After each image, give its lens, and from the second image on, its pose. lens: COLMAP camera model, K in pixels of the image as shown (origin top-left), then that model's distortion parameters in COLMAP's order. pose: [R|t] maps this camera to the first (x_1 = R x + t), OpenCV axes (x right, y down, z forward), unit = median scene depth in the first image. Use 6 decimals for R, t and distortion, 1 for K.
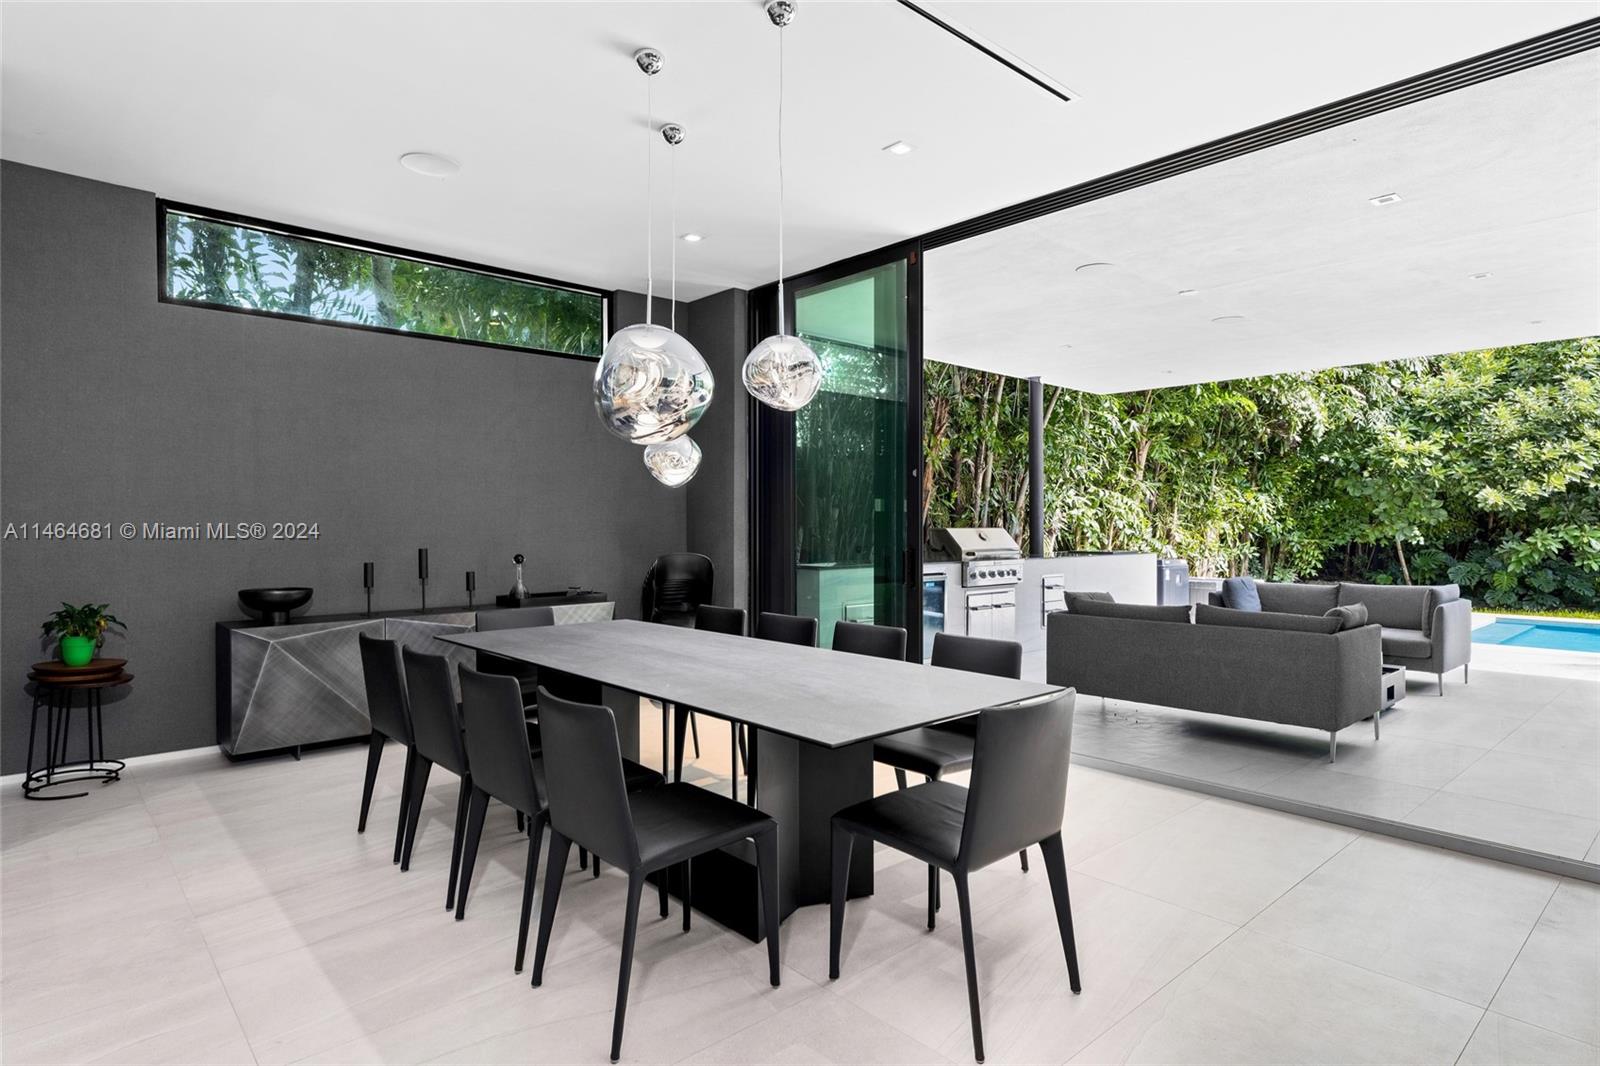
lens RADIAL K [[890.6, 0, 800.0], [0, 890.6, 533.0], [0, 0, 1]] dist [0.021896, -0.000971]
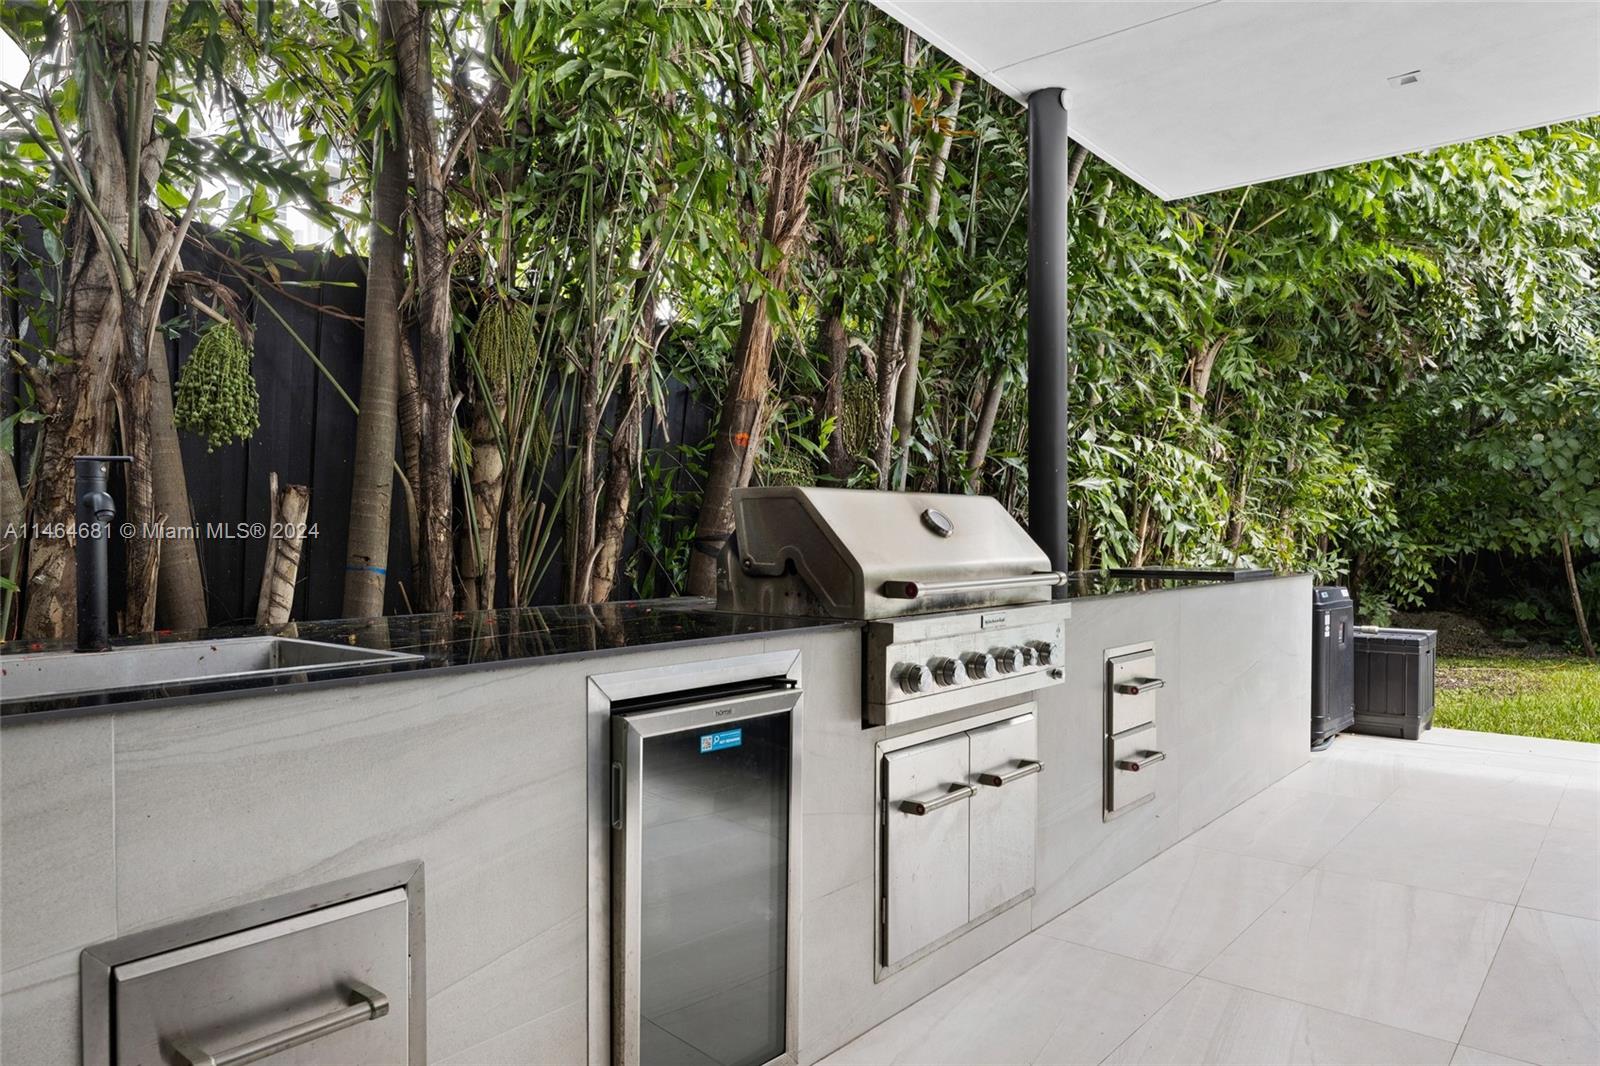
lens RADIAL K [[1088.6, 0, 800.0], [0, 1088.6, 533.0], [0, 0, 1]] dist [0.032201, 0.000159]
pose [[0.988833, 0.000975, 0.149026, 0.072892], [0.000213, 0.999968, -0.007954, 0.006139], [-0.149029, 0.007897, 0.988801, 0.430001]]
